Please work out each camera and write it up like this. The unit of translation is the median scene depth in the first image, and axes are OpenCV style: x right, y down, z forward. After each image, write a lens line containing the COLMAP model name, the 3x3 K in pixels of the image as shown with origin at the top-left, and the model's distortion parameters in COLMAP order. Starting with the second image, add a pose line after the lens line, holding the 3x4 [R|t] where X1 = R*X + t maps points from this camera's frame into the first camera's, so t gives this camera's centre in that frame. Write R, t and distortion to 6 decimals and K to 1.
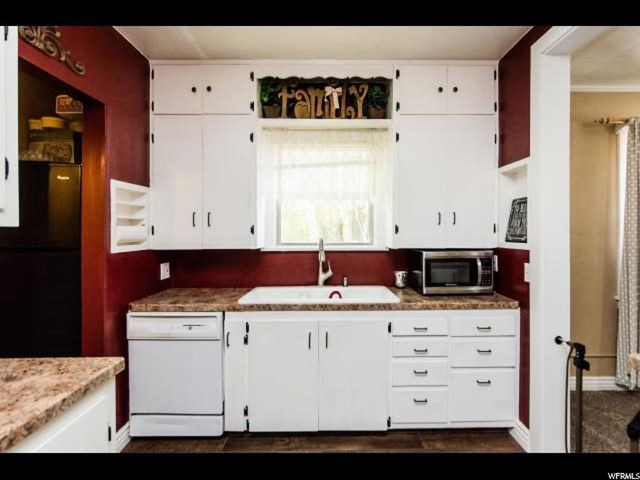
lens RADIAL K [[300.6, 0, 337.2], [0, 300.6, 234.3], [0, 0, 1]] dist [-0.001931, 0.001316]
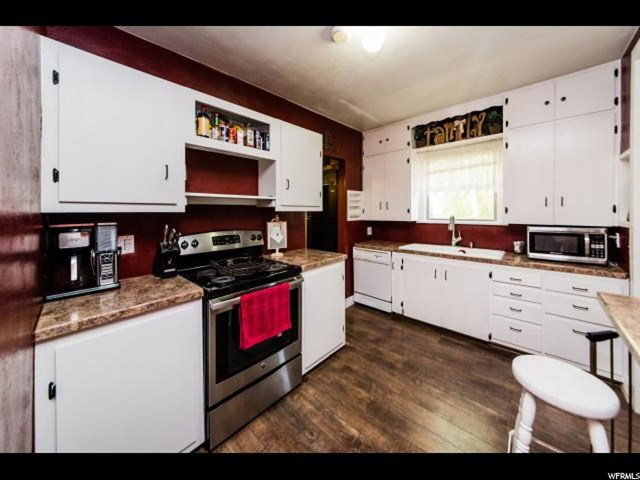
lens RADIAL K [[245.6, 0, 323.4], [0, 245.6, 210.6], [0, 0, 1]] dist [-0.006334, -0.000347]
pose [[0.713656, -0.002310, -0.700492, 0.399001], [-0.001711, 0.999986, -0.005041, -0.008165], [0.700494, 0.004797, 0.713642, -0.441719]]
